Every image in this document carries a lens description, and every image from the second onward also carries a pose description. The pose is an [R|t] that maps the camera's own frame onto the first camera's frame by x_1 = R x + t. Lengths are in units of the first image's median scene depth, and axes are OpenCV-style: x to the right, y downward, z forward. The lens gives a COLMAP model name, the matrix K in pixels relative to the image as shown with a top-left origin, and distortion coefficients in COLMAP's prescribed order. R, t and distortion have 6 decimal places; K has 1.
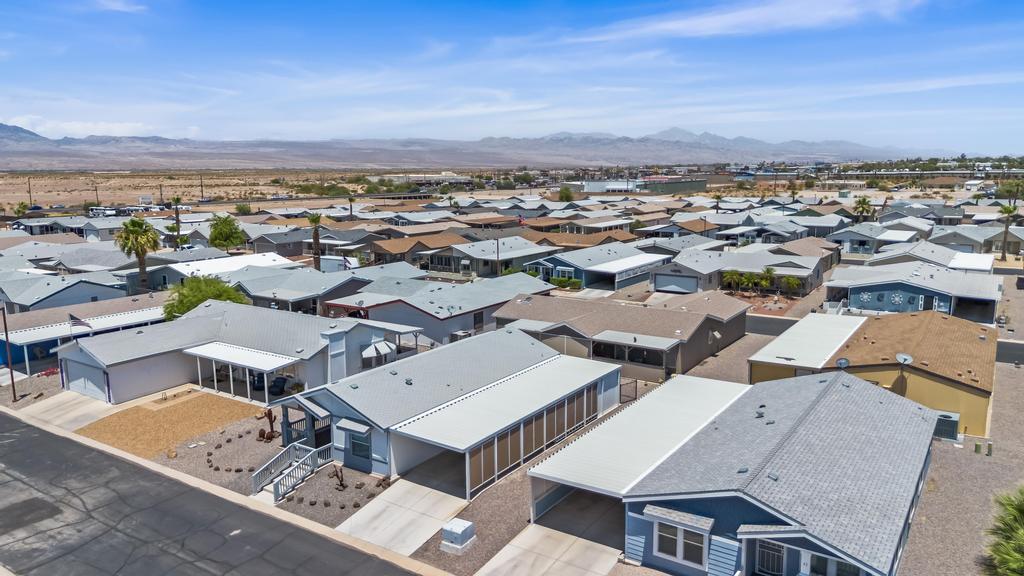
lens RADIAL K [[739.4, 0, 512.0], [0, 739.4, 288.0], [0, 0, 1]] dist [0.040026, -0.000218]
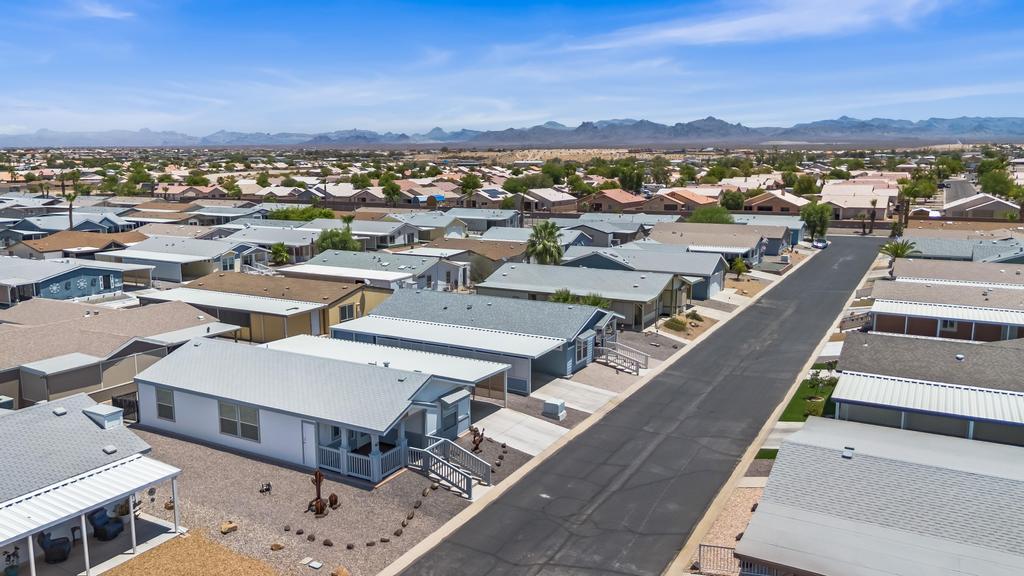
lens RADIAL K [[739.4, 0, 512.0], [0, 739.4, 288.0], [0, 0, 1]] dist [0.040026, -0.000218]
pose [[-0.079818, -0.160440, 0.983813, -1.235496], [0.168257, 0.970632, 0.171941, -0.127213], [-0.982506, 0.179258, -0.050479, 0.968647]]
